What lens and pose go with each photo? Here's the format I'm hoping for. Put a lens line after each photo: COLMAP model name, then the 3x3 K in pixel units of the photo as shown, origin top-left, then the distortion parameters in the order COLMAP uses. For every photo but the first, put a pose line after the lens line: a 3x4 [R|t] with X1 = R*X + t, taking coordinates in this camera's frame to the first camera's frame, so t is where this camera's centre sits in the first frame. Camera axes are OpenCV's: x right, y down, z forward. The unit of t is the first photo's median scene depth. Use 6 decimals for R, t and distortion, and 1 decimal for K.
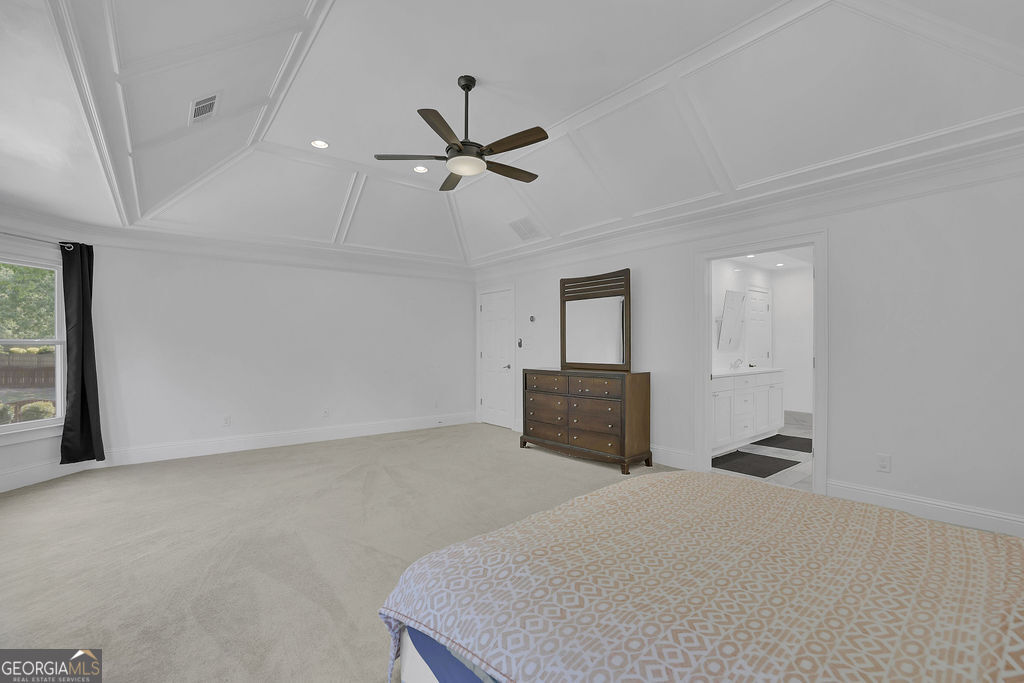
lens RADIAL K [[449.8, 0, 508.5], [0, 449.8, 337.7], [0, 0, 1]] dist [-0.034370, 0.010817]
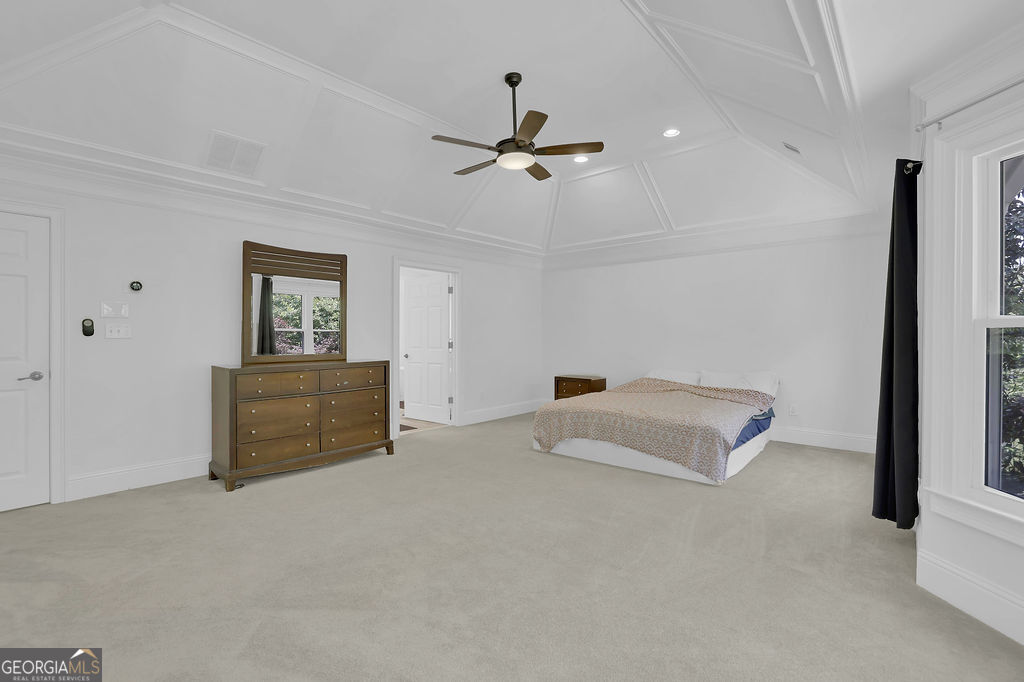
lens RADIAL K [[449.8, 0, 508.5], [0, 449.8, 337.2], [0, 0, 1]] dist [-0.034370, 0.010817]
pose [[-0.163548, 0.000989, 0.986535, -0.747968], [-0.016267, 0.999861, -0.003700, 0.022546], [-0.986401, -0.016653, -0.163510, 0.801755]]
